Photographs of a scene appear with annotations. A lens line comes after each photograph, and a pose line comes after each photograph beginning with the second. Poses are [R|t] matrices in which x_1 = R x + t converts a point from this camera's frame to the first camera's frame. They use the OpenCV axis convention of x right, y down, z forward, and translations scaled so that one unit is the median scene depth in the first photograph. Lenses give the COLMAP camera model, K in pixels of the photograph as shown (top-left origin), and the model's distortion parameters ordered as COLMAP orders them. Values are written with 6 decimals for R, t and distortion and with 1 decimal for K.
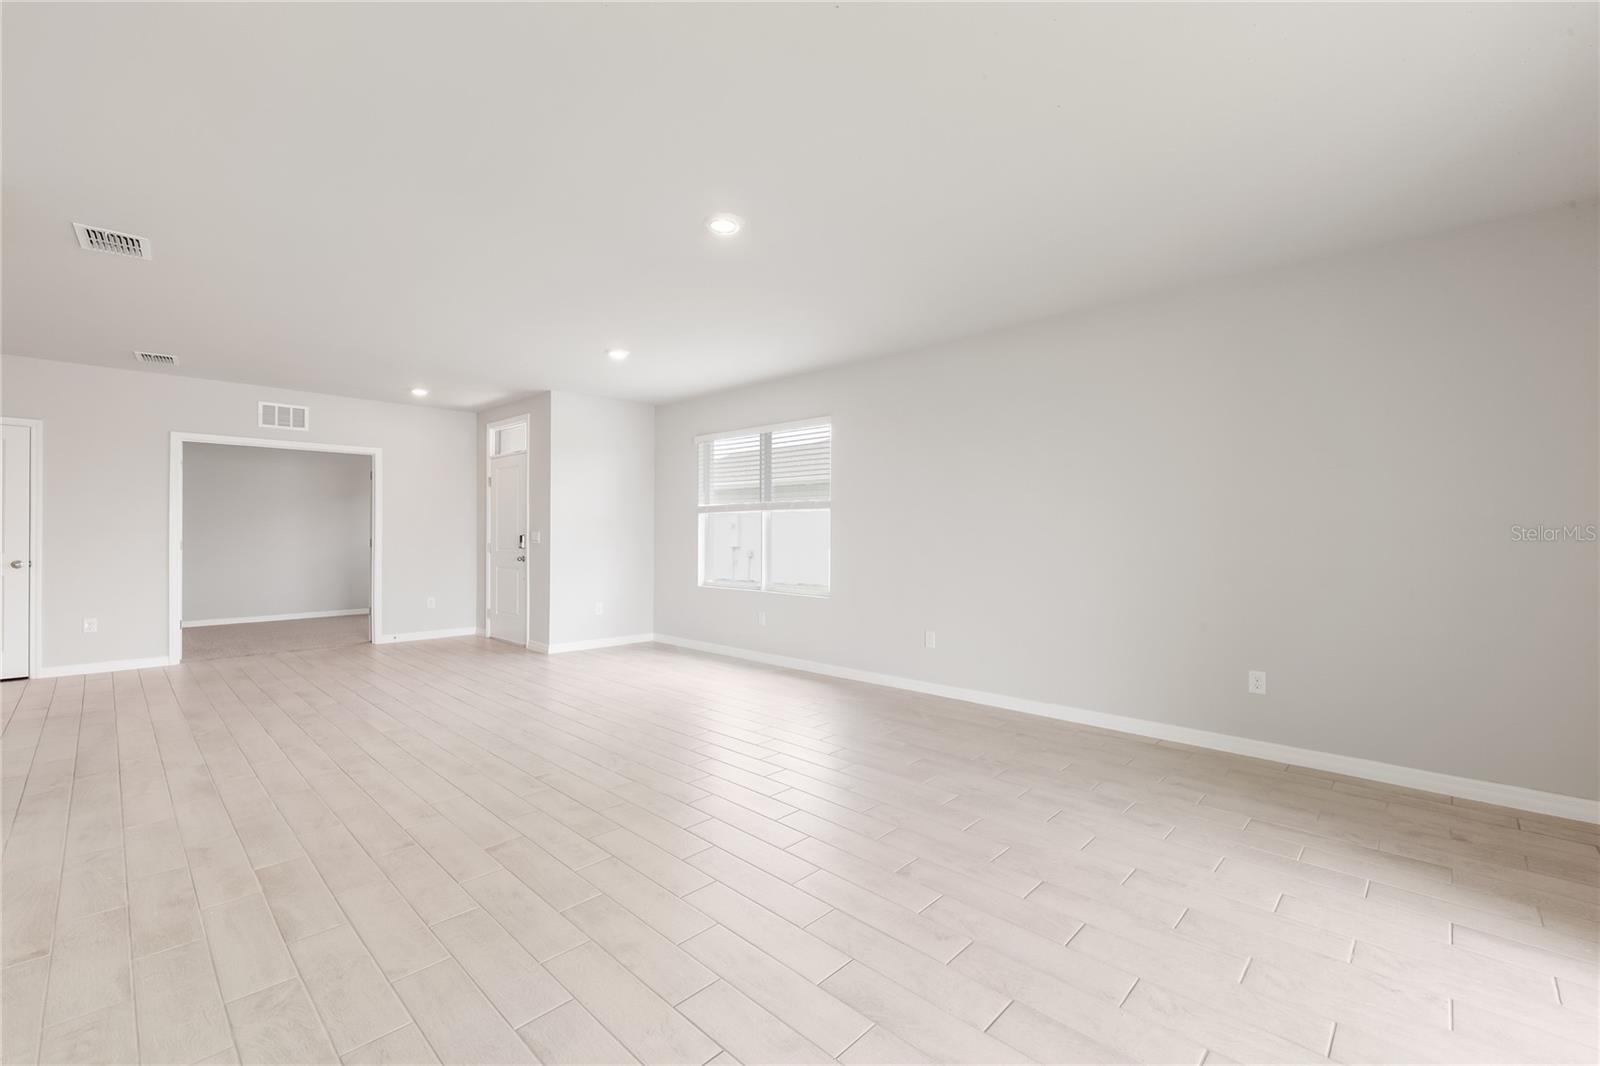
lens RADIAL K [[670.6, 0, 807.0], [0, 670.6, 533.5], [0, 0, 1]] dist [0.000072, -0.000005]
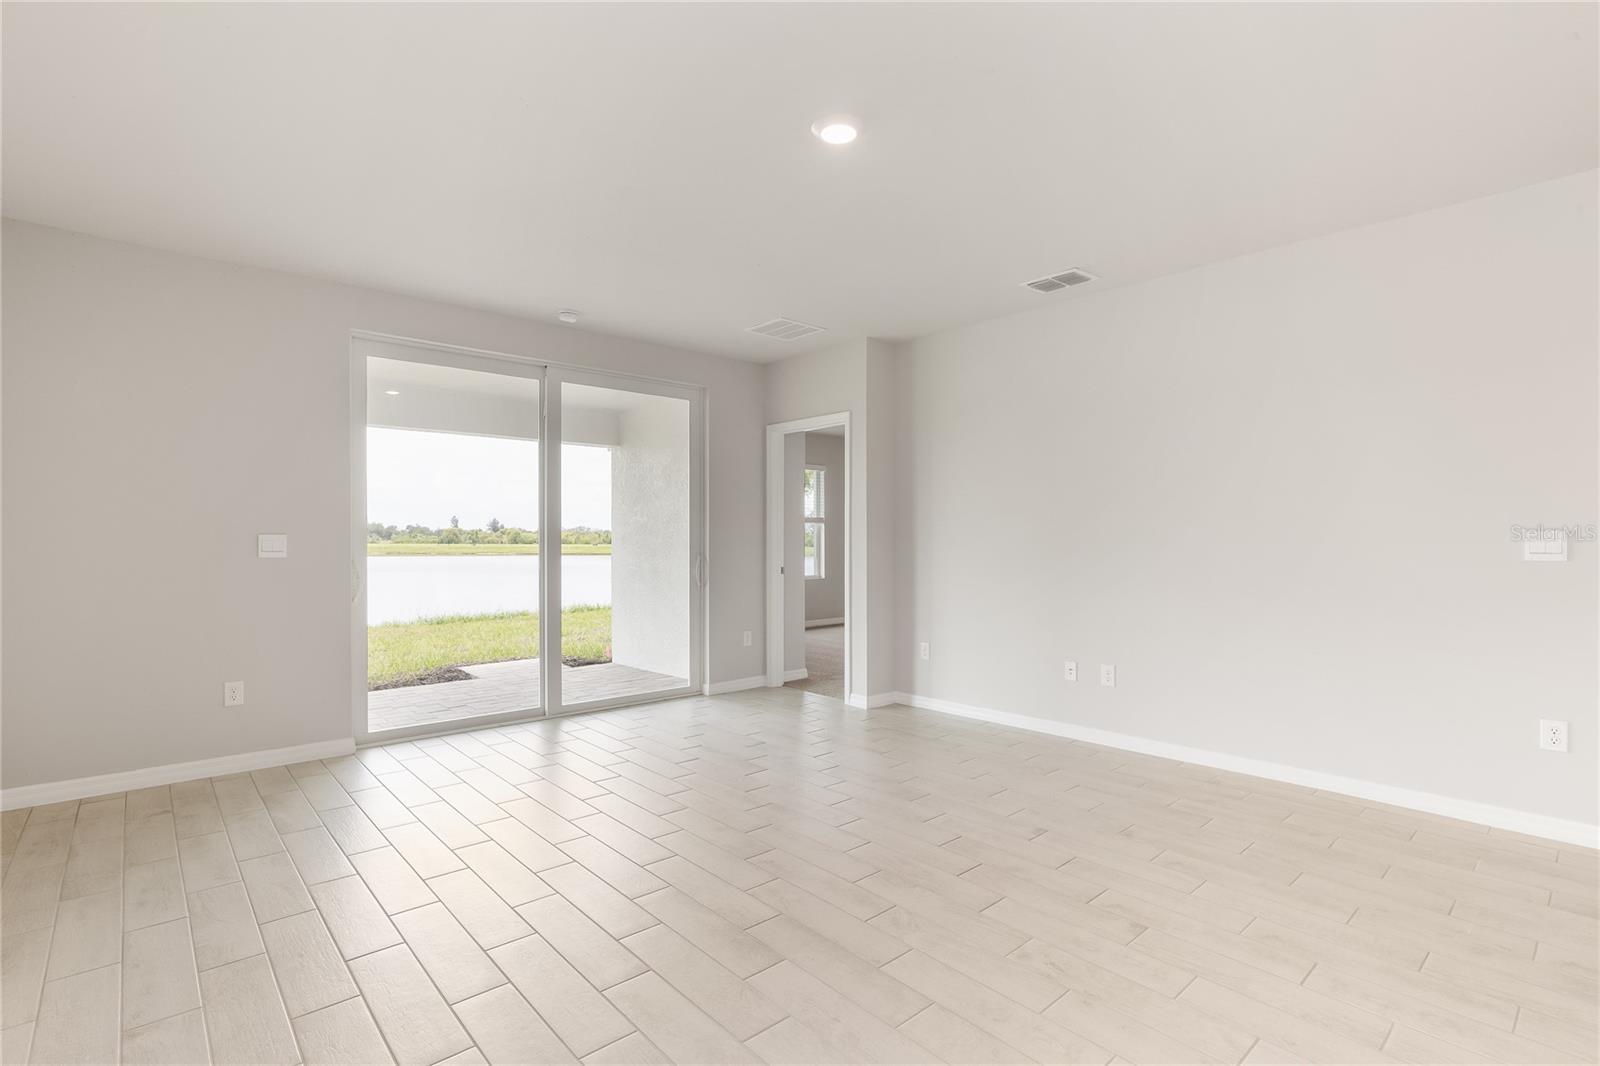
lens RADIAL K [[748.3, 0, 803.4], [0, 748.3, 547.5], [0, 0, 1]] dist [-0.000811, -0.000010]
pose [[-0.996206, -0.003119, 0.086965, -0.141530], [-0.002002, 0.999914, 0.012930, 0.000447], [-0.086998, 0.012707, -0.996127, 1.653218]]
